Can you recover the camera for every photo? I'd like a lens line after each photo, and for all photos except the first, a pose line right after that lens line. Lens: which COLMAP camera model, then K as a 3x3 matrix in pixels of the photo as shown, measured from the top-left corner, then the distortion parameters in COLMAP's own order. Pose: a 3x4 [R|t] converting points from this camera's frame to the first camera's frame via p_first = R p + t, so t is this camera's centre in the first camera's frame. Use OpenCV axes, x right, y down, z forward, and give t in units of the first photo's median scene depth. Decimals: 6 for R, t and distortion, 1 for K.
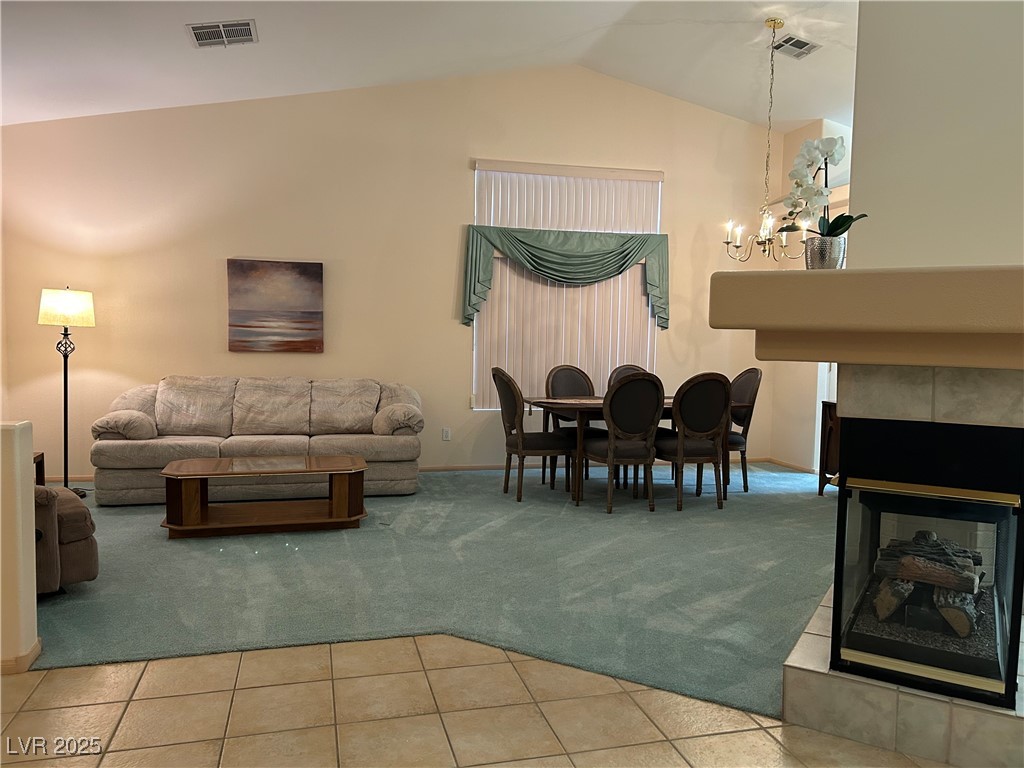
lens RADIAL K [[769.5, 0, 512.0], [0, 769.5, 384.0], [0, 0, 1]] dist [0.083950, -0.092990]
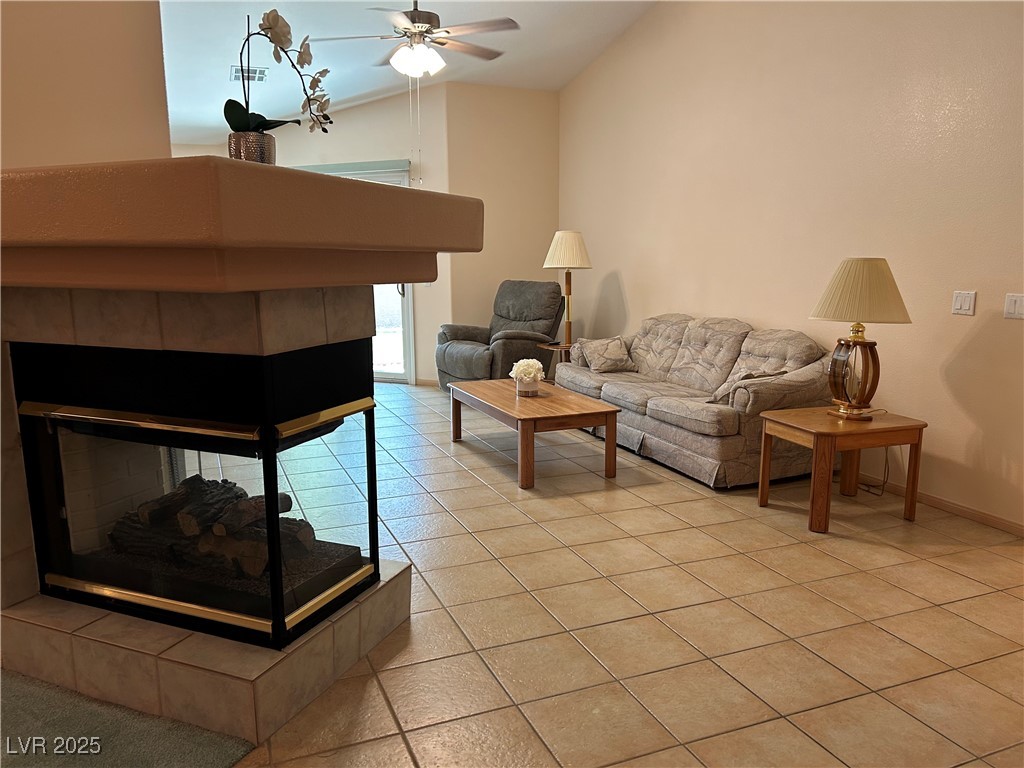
lens RADIAL K [[769.5, 0, 512.0], [0, 769.5, 384.0], [0, 0, 1]] dist [0.083950, -0.092990]
pose [[-0.133148, -0.180216, 0.974574, -0.436690], [0.063210, 0.979783, 0.189815, -0.070595], [-0.989078, 0.086877, -0.119064, 0.890997]]
